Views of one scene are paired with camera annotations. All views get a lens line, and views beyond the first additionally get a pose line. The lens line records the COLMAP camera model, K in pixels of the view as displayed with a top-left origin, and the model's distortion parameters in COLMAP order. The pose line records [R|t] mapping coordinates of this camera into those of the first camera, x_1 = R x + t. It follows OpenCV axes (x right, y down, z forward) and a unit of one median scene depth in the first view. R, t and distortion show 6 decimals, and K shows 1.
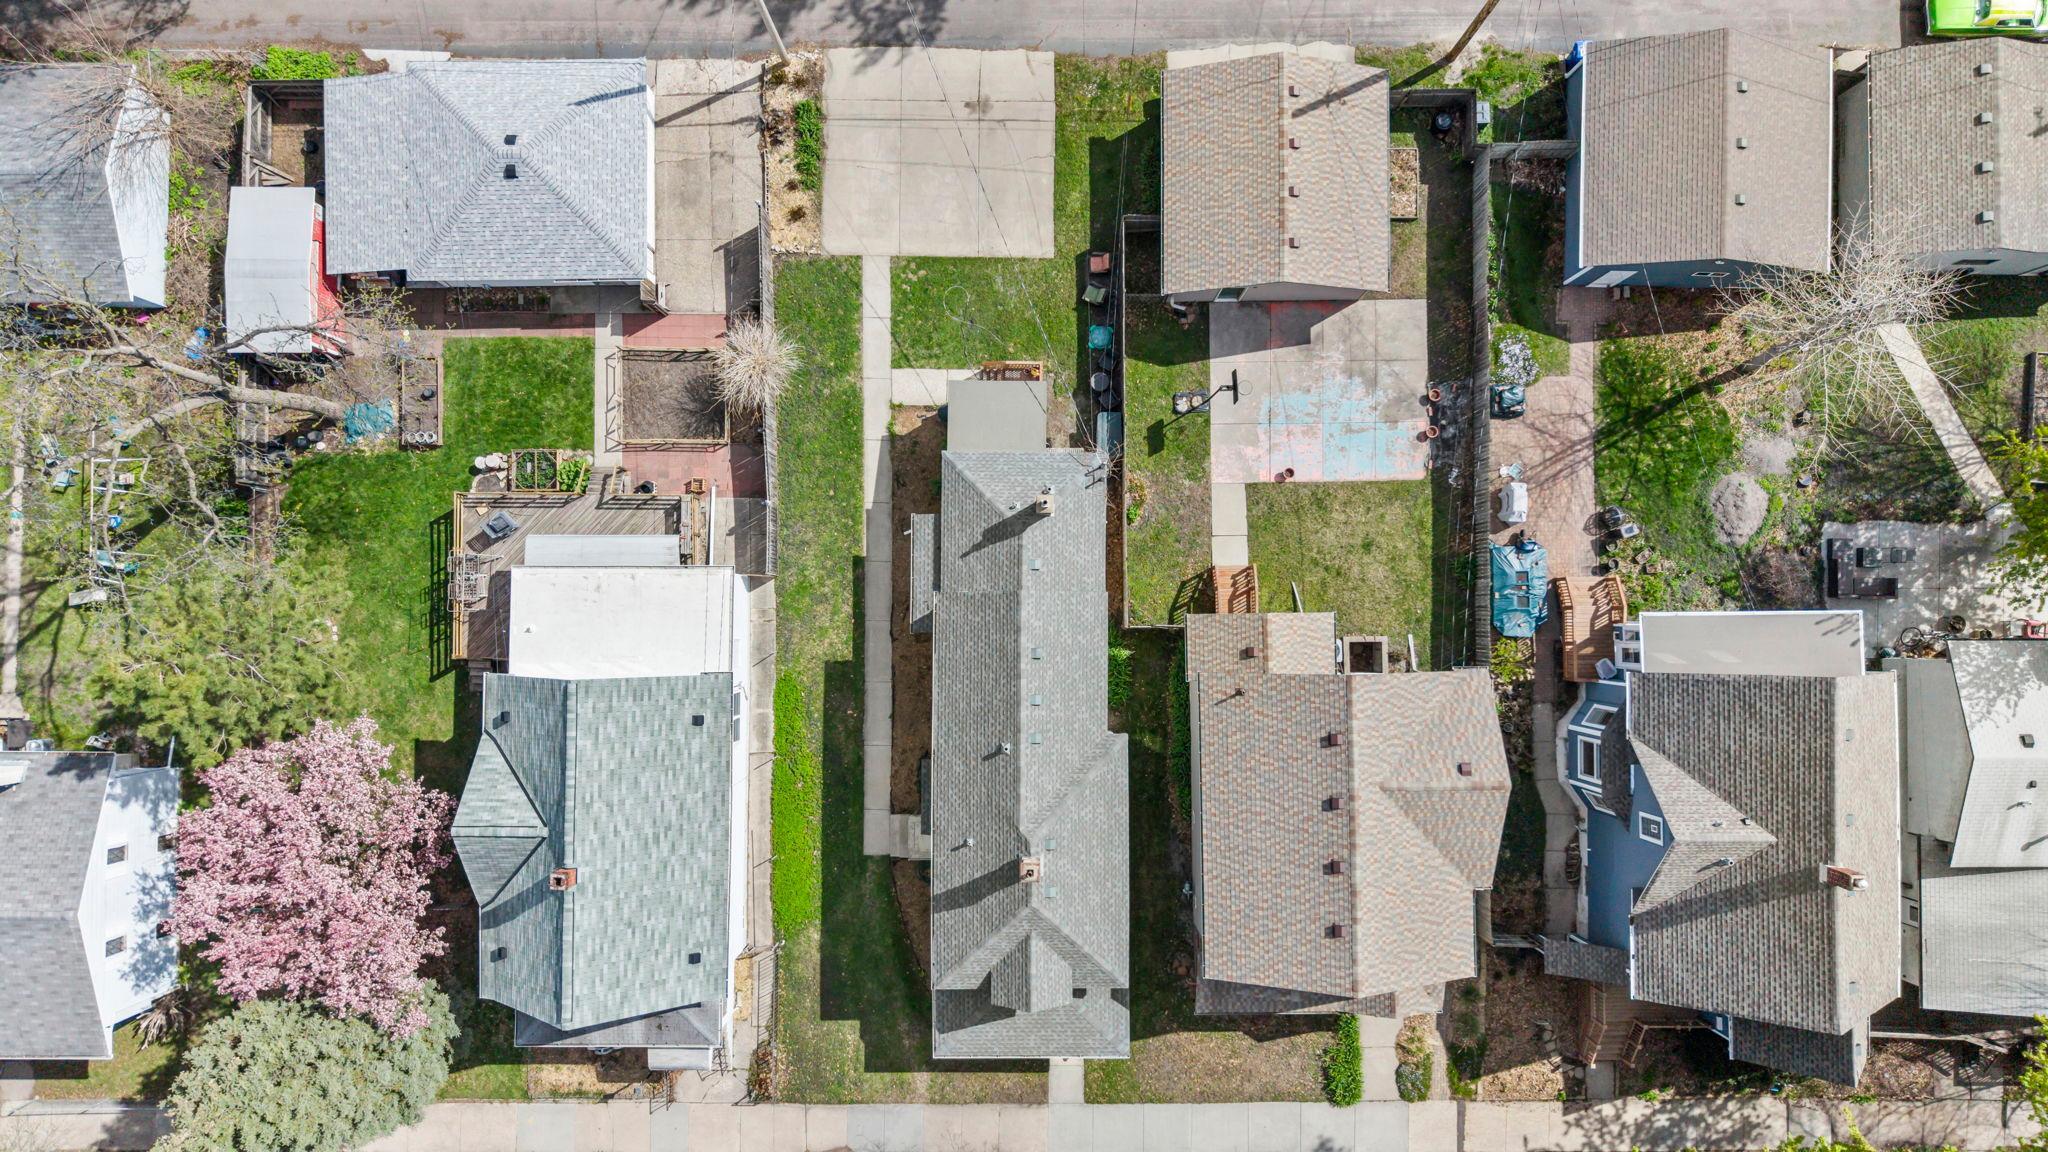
lens RADIAL K [[1358.9, 0, 1039.4], [0, 1358.9, 594.3], [0, 0, 1]] dist [0.016411, -0.030430]
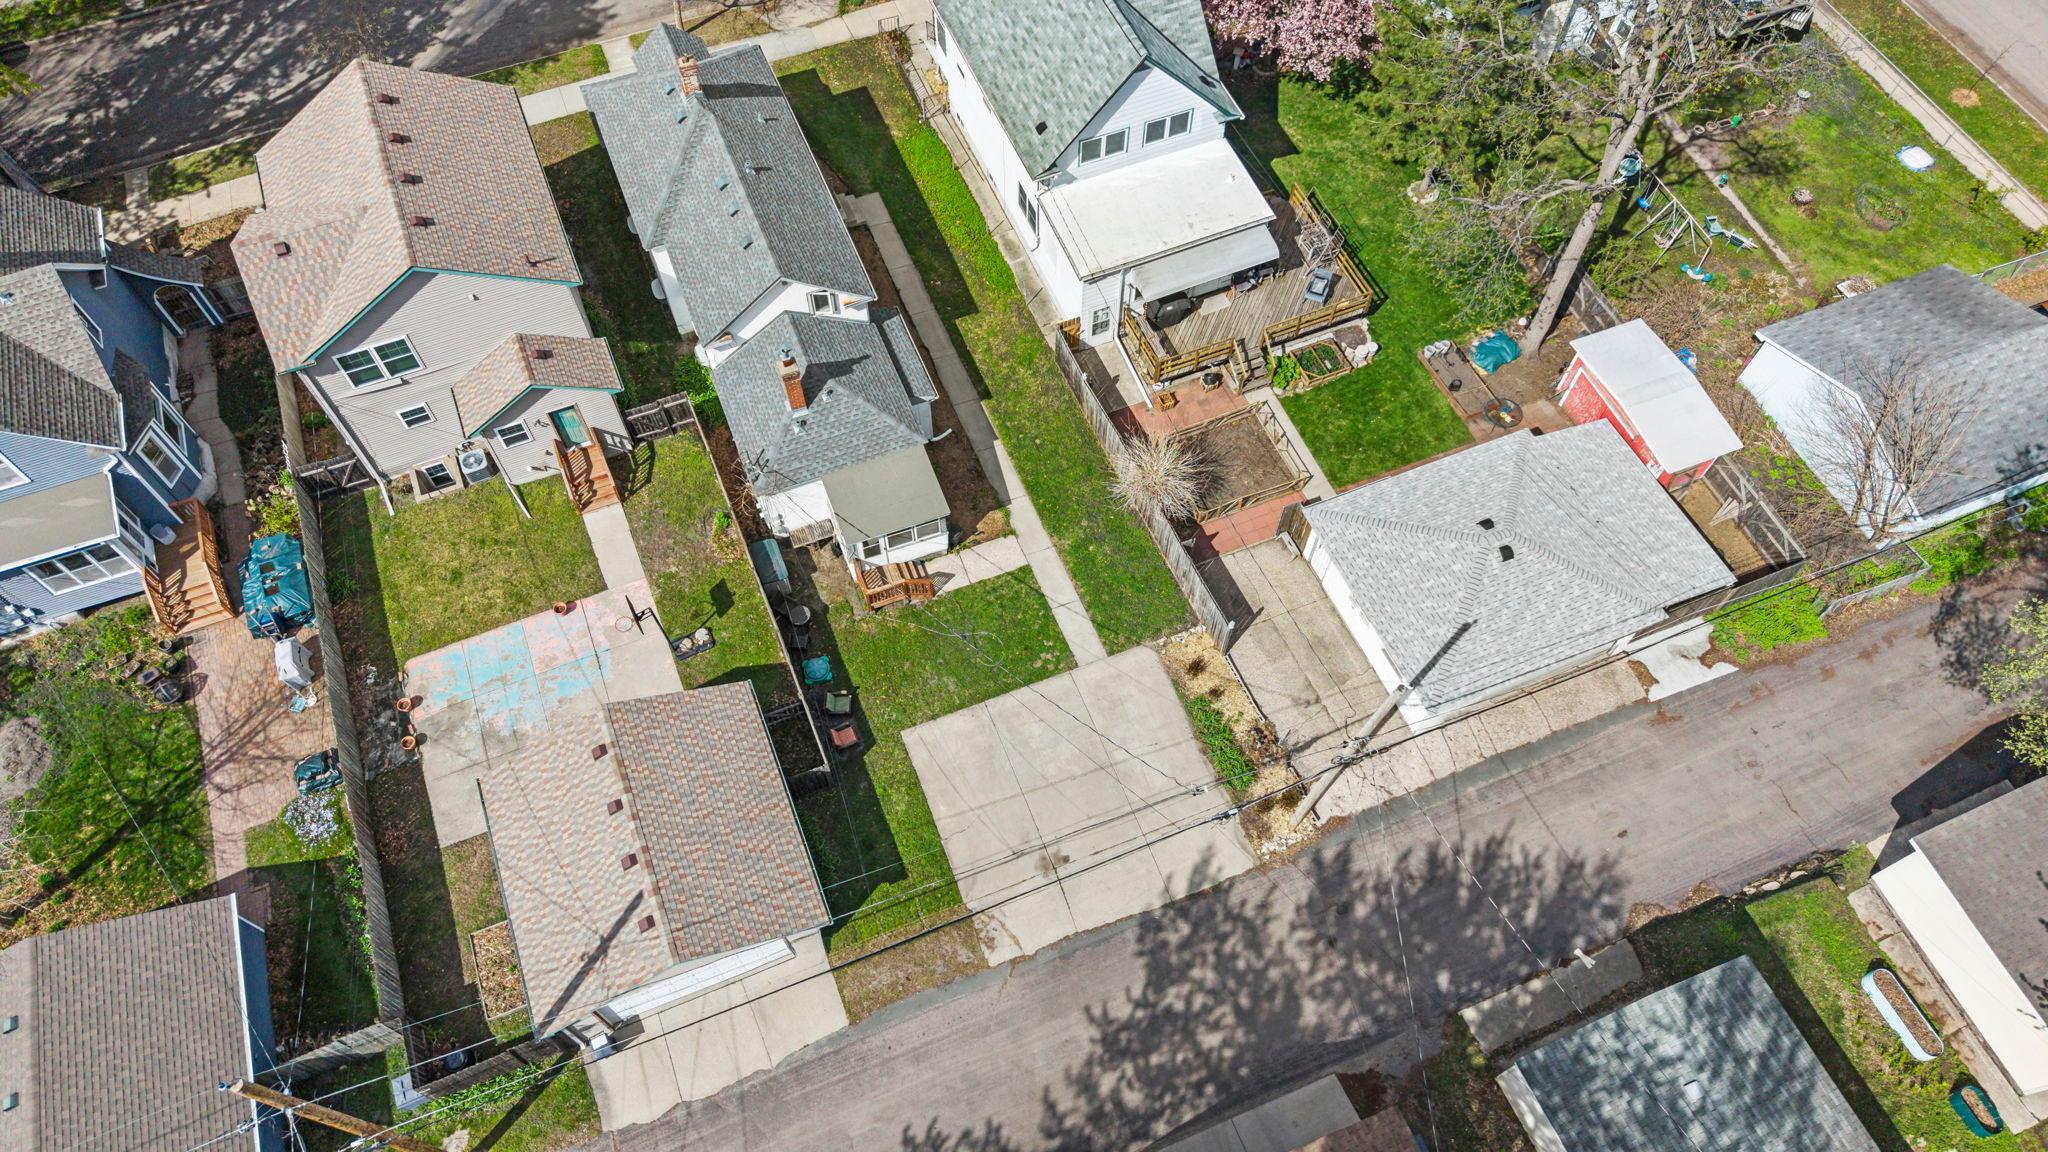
lens RADIAL K [[1358.9, 0, 1032.2], [0, 1358.9, 654.4], [0, 0, 1]] dist [0.016411, -0.030430]
pose [[-0.926461, 0.321656, -0.195466, 0.083200], [-0.376351, -0.799185, 0.468683, -0.634714], [-0.005459, 0.507780, 0.861469, 0.256048]]
